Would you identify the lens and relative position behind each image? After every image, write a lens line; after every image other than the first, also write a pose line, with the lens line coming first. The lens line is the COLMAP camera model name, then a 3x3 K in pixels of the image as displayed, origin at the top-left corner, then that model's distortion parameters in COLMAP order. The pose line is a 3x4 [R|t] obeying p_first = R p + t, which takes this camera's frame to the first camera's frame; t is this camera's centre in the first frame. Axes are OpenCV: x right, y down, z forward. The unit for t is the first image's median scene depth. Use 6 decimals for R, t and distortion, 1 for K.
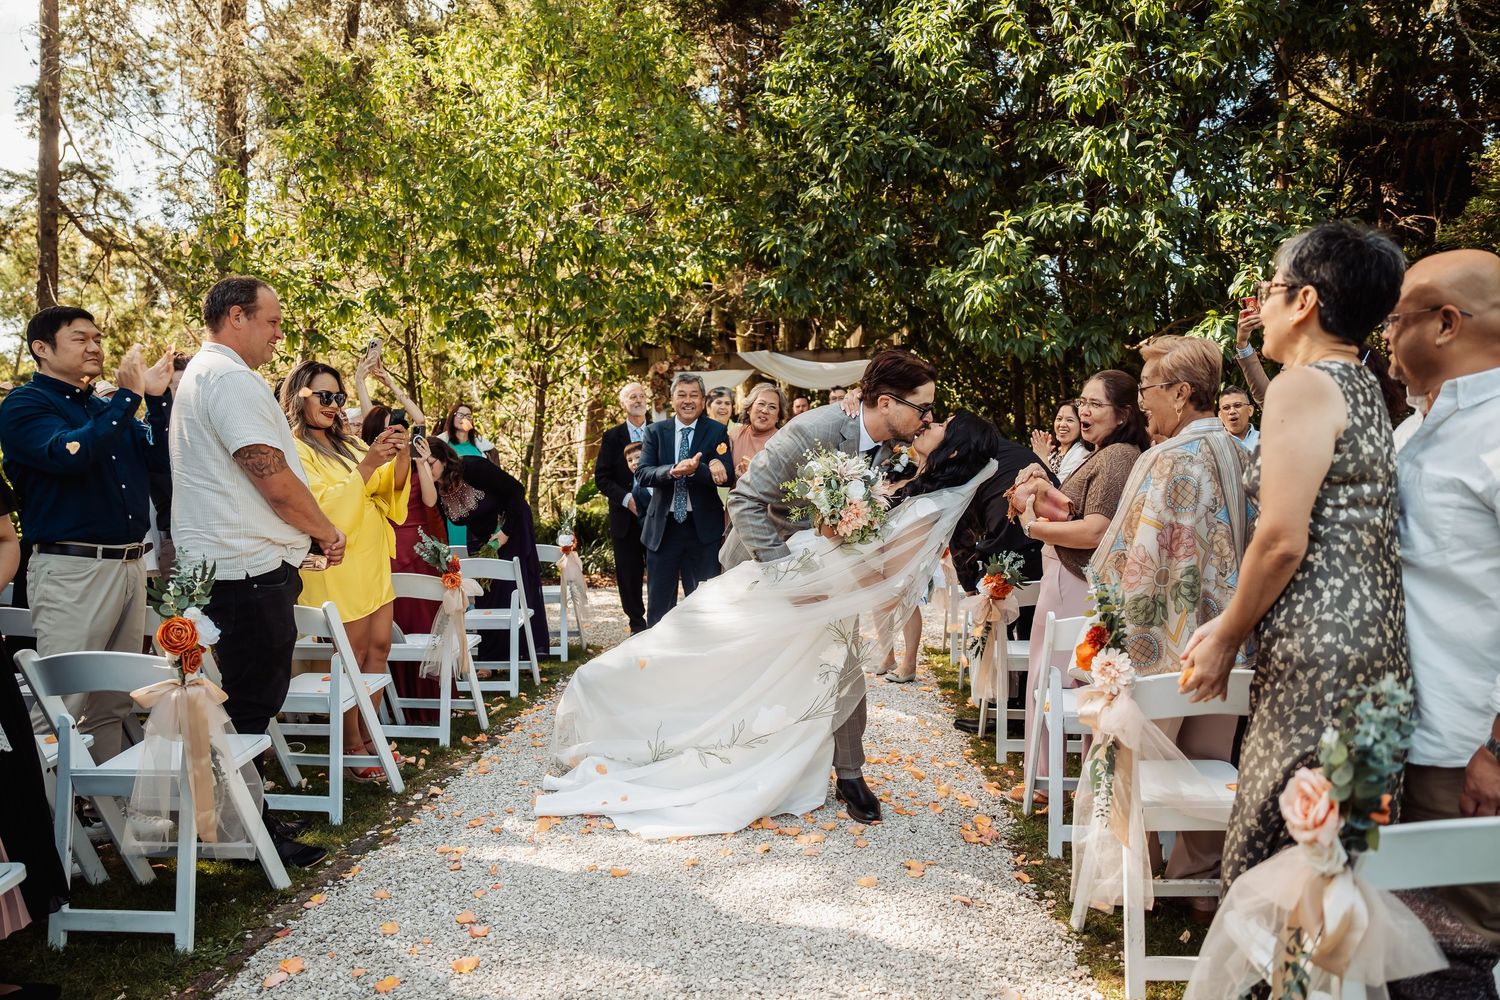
lens RADIAL K [[1086.5, 0, 709.3], [0, 1086.5, 499.6], [0, 0, 1]] dist [-0.003439, -0.000459]
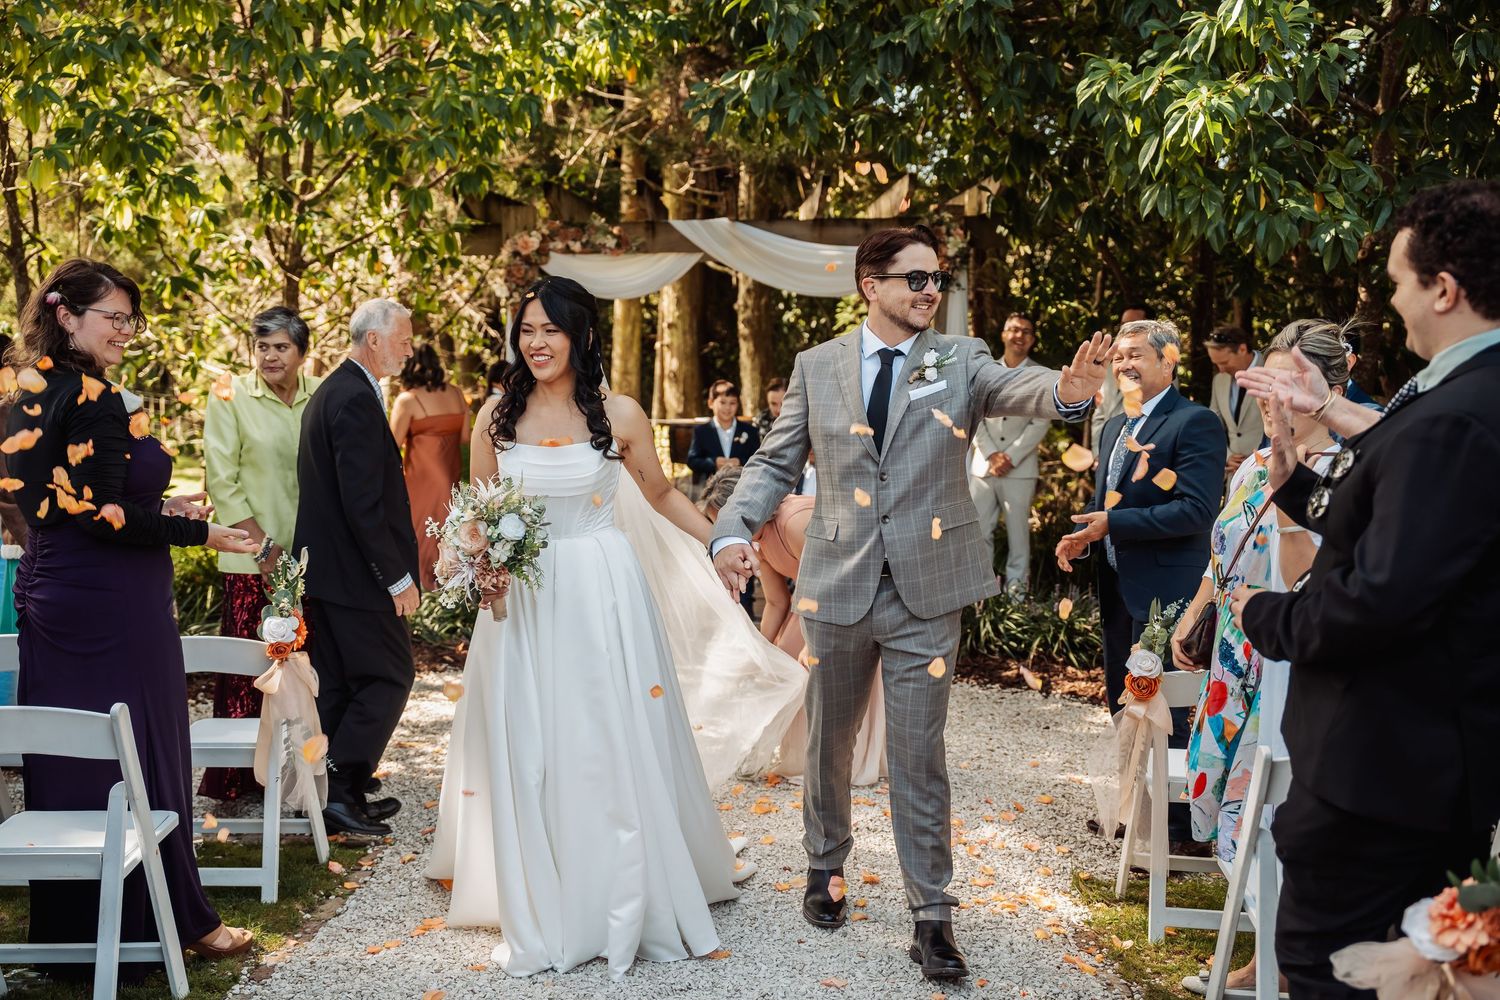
lens RADIAL K [[1683.4, 0, 737.4], [0, 1683.4, 505.0], [0, 0, 1]] dist [0.076539, 0.002836]
pose [[0.996619, 0.026583, 0.077741, -0.002018], [-0.028975, 0.999136, 0.029808, -0.022106], [-0.076881, -0.031960, 0.996528, 0.172230]]
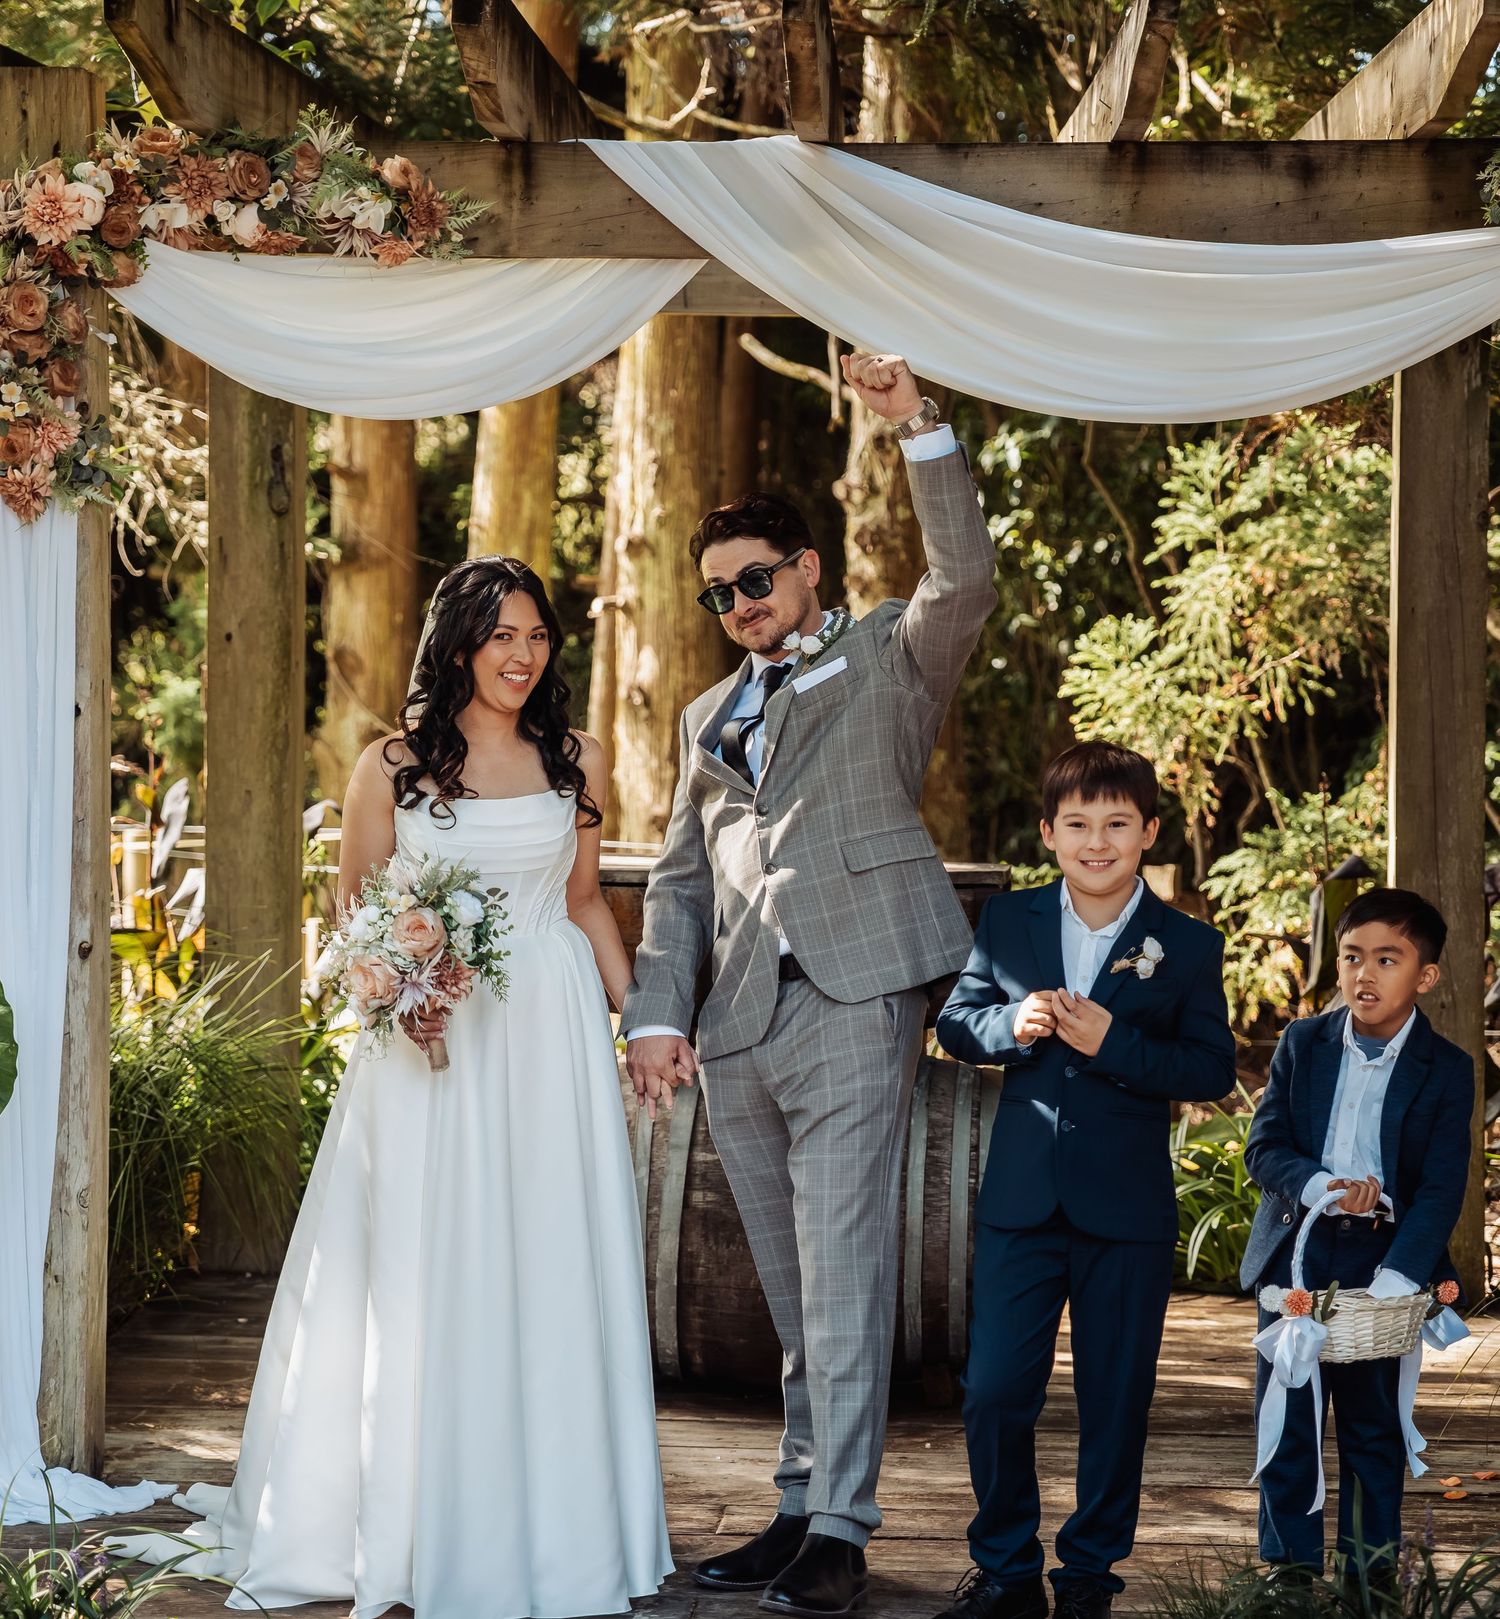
lens RADIAL K [[4358.4, 0, 758.8], [0, 4358.4, 804.6], [0, 0, 1]] dist [0.355517, -0.773201]
pose [[0.997125, 0.052993, 0.054155, 0.021964], [-0.051830, 0.998399, -0.022658, -0.034355], [-0.055269, 0.019786, 0.998275, 0.421162]]
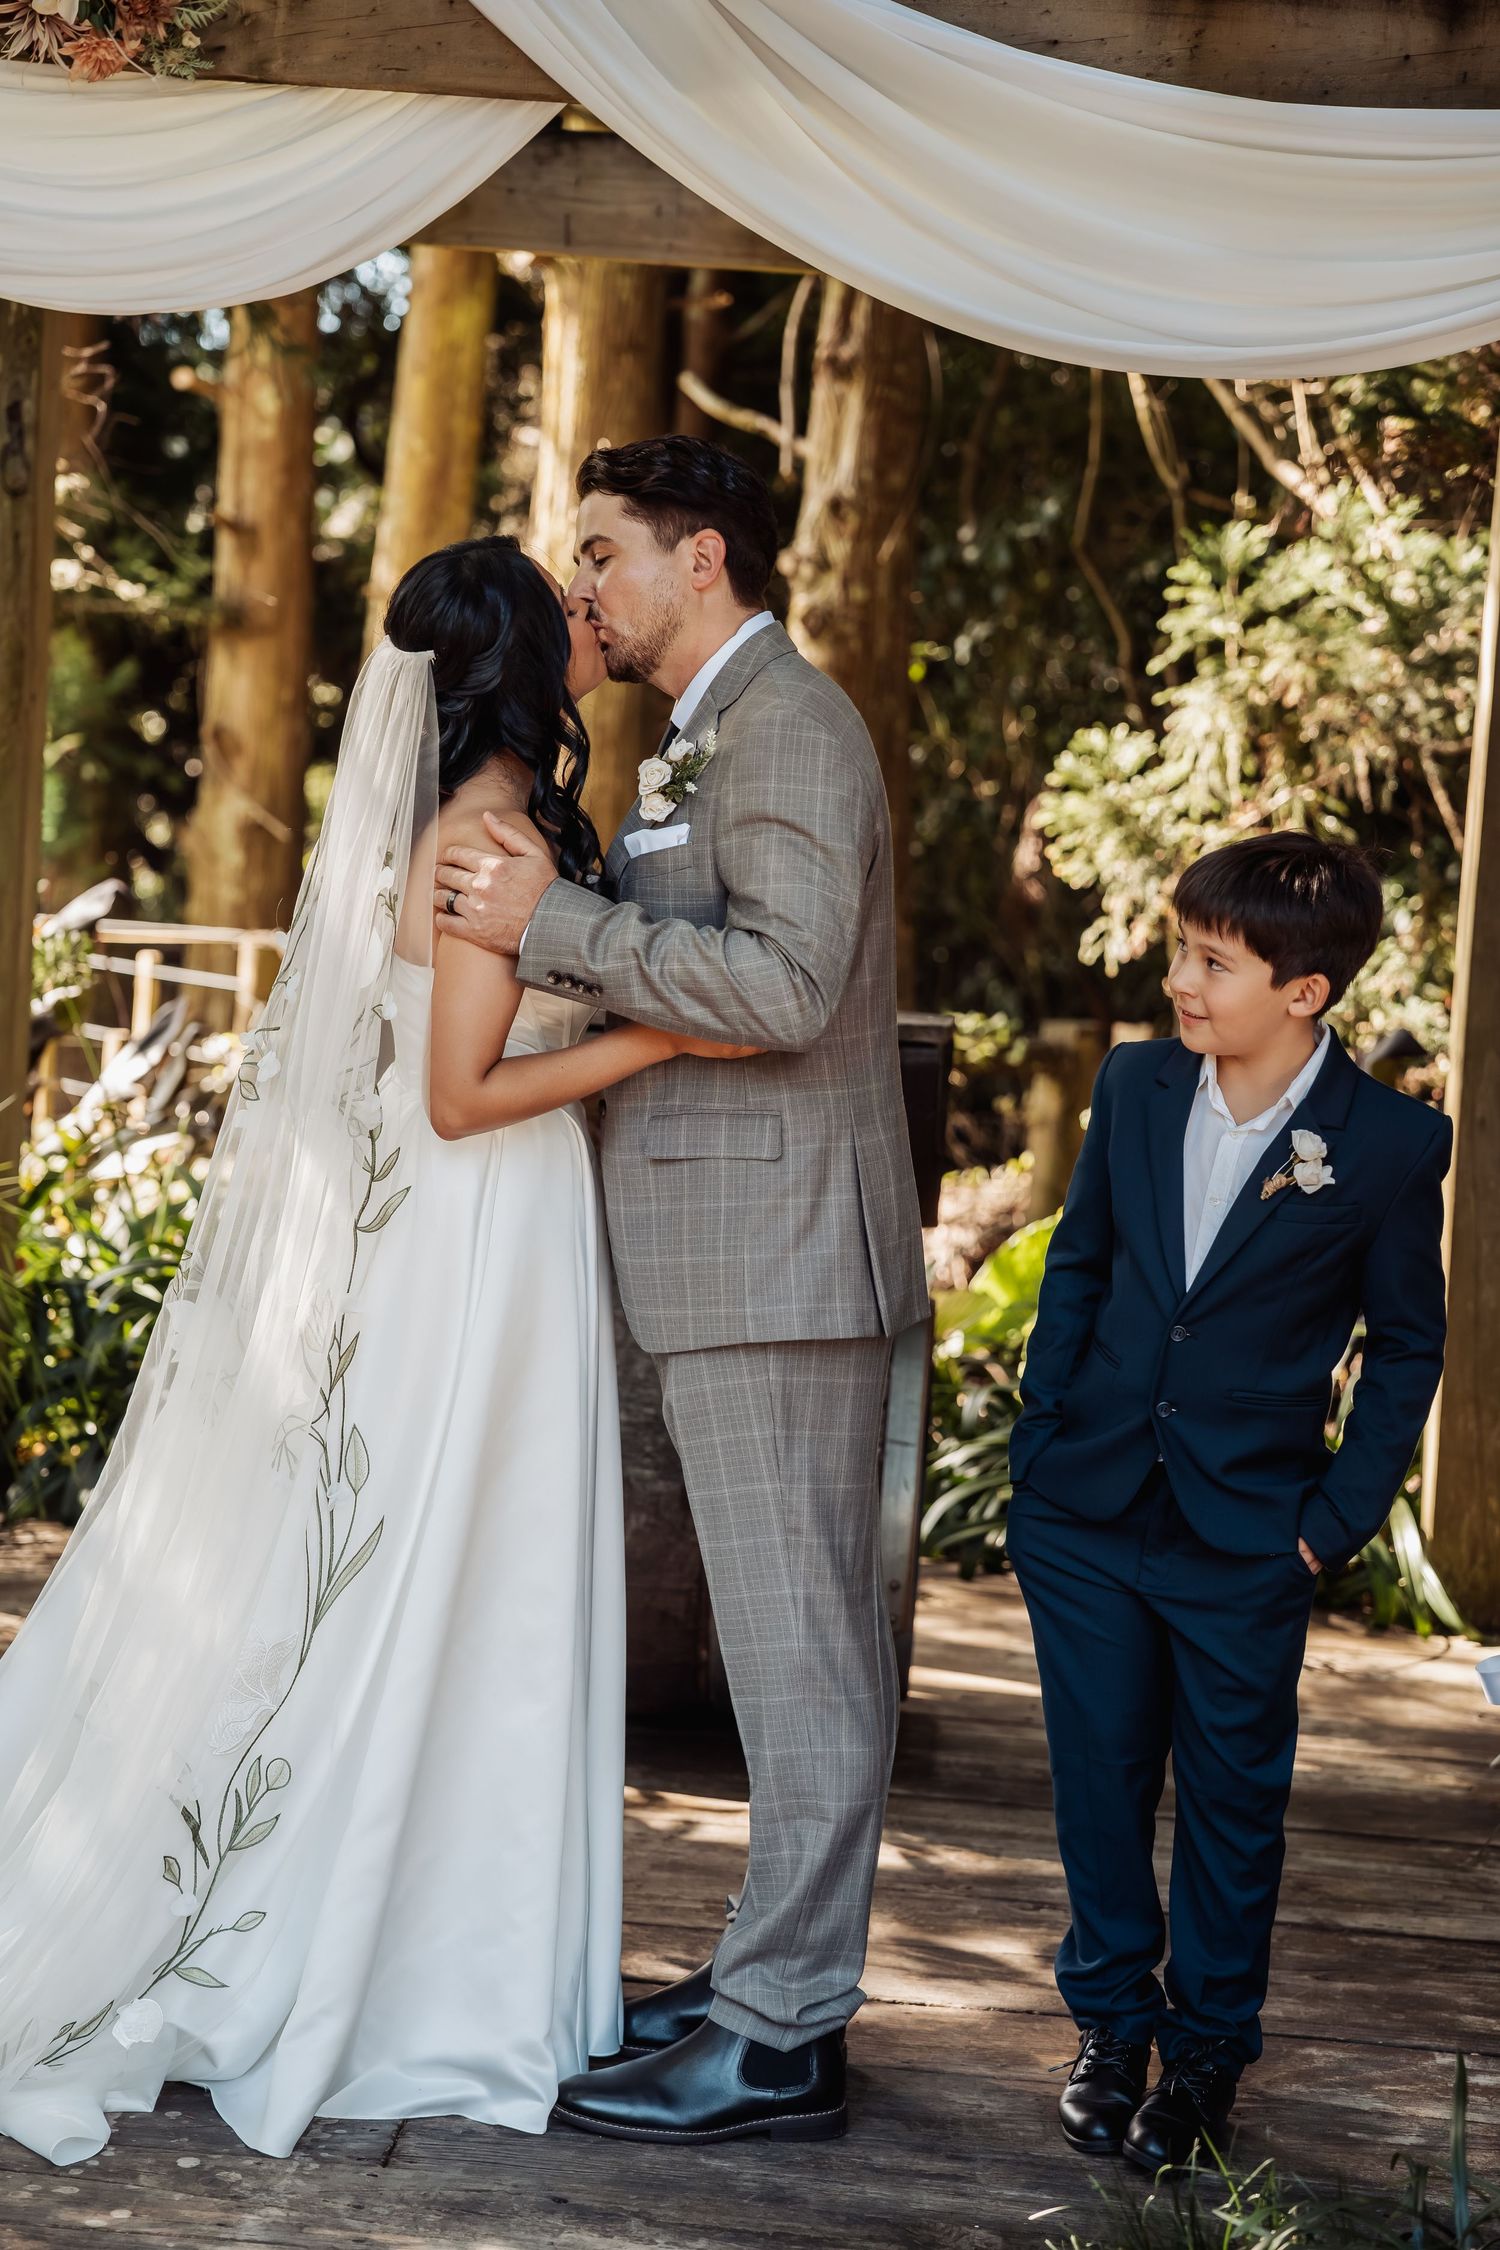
lens RADIAL K [[4244.3, 0, 750.0], [0, 4244.3, 1125.0], [0, 0, 1]] dist [0.303943, -0.087066]
pose [[0.992298, 0.105930, 0.064220, 0.045801], [-0.107379, 0.994026, 0.019535, -0.037255], [-0.061767, -0.026280, 0.997745, 0.620196]]
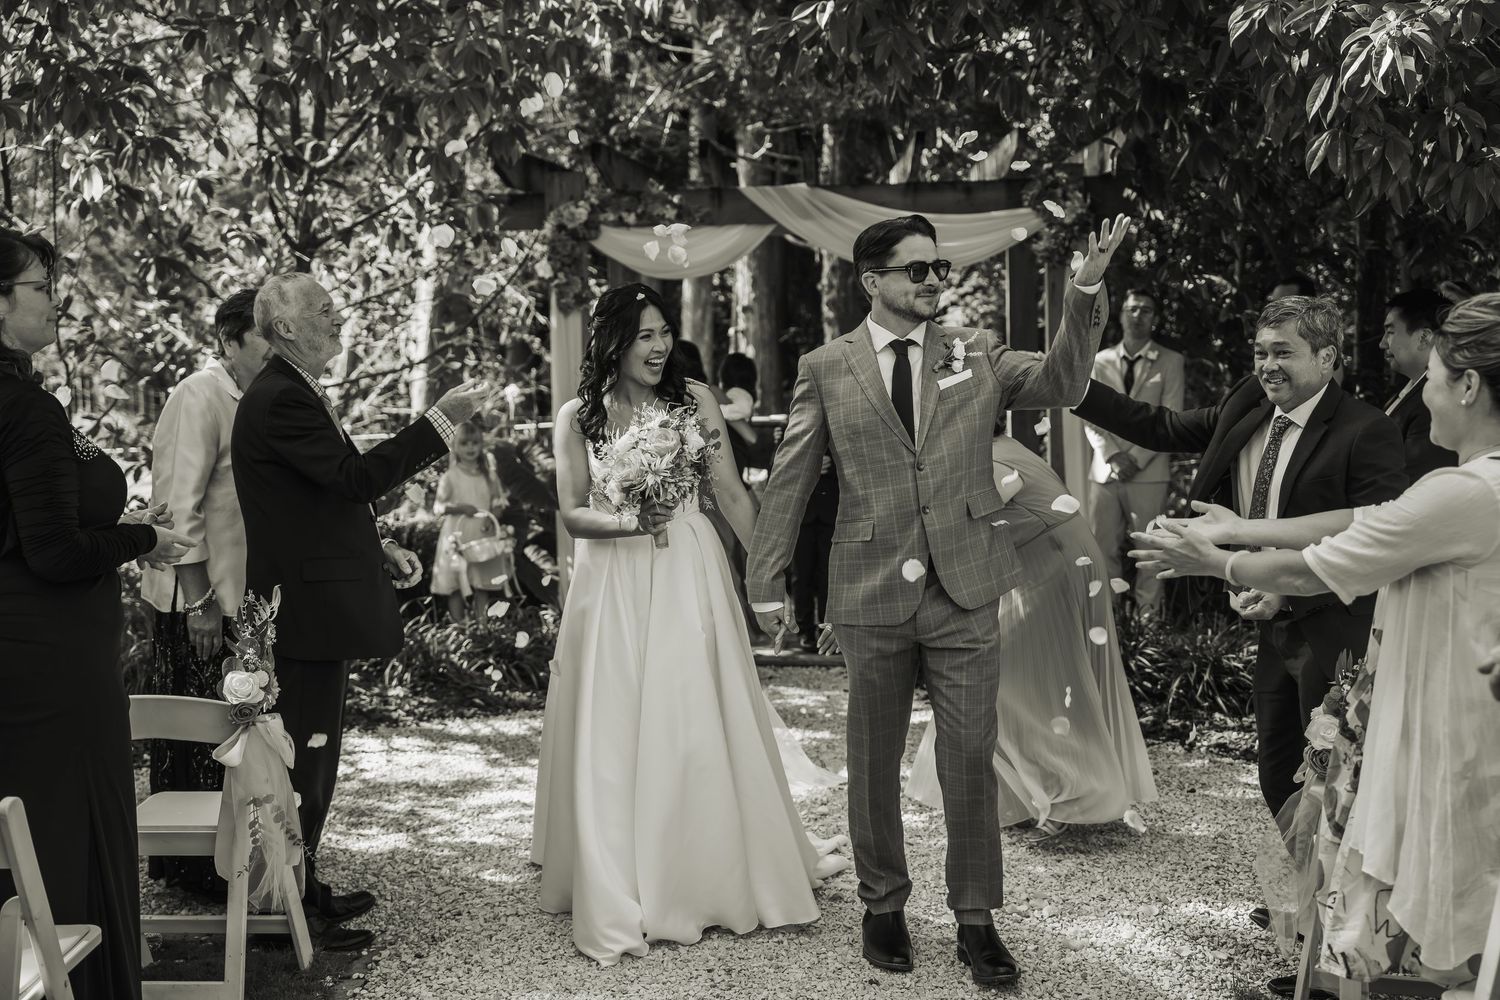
lens RADIAL K [[1848.7, 0, 750.0], [0, 1848.7, 500.0], [0, 0, 1]] dist [0.109811, 0.045751]
pose [[0.999119, 0.021388, 0.036095, 0.005122], [-0.022391, 0.999368, 0.027607, -0.025439], [-0.035481, -0.028391, 0.998967, 0.218537]]
